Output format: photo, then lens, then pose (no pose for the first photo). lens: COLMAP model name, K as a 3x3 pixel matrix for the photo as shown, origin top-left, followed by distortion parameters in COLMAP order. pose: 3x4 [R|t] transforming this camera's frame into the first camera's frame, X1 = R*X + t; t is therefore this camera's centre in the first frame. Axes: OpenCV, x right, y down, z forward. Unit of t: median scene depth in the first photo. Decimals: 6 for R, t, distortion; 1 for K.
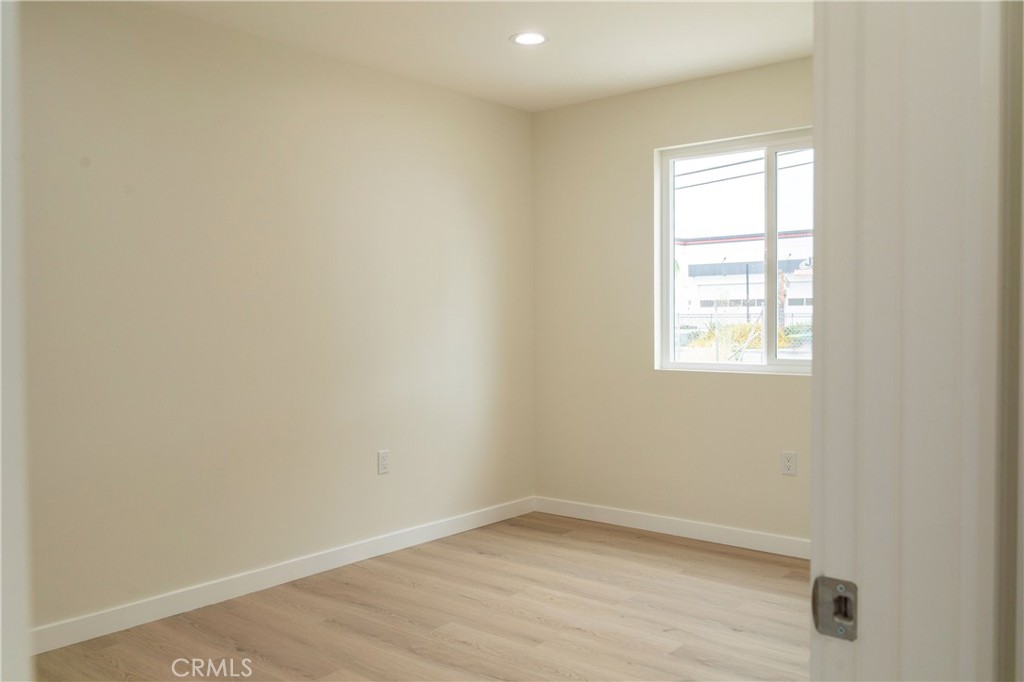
lens RADIAL K [[832.5, 0, 507.4], [0, 832.5, 341.9], [0, 0, 1]] dist [-0.004220, -0.006113]
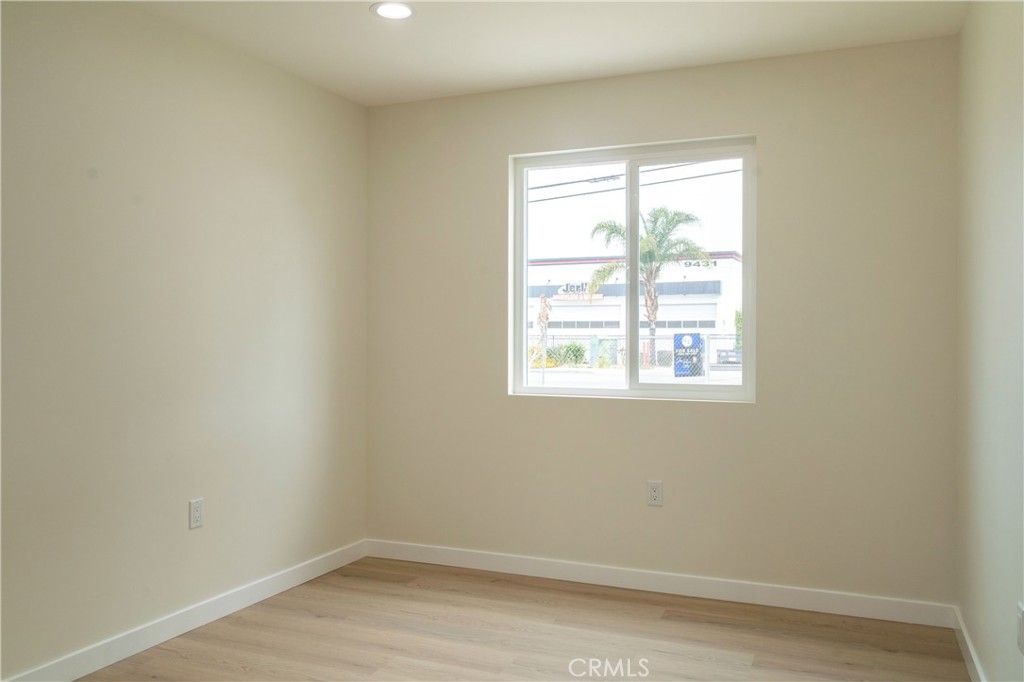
lens RADIAL K [[806.2, 0, 512.0], [0, 806.2, 341.0], [0, 0, 1]] dist [-0.006735, -0.011143]
pose [[0.955966, 0.011509, 0.293250, -0.086158], [-0.004288, 0.999672, -0.025254, -0.003981], [-0.293445, 0.022885, 0.955702, 0.160744]]
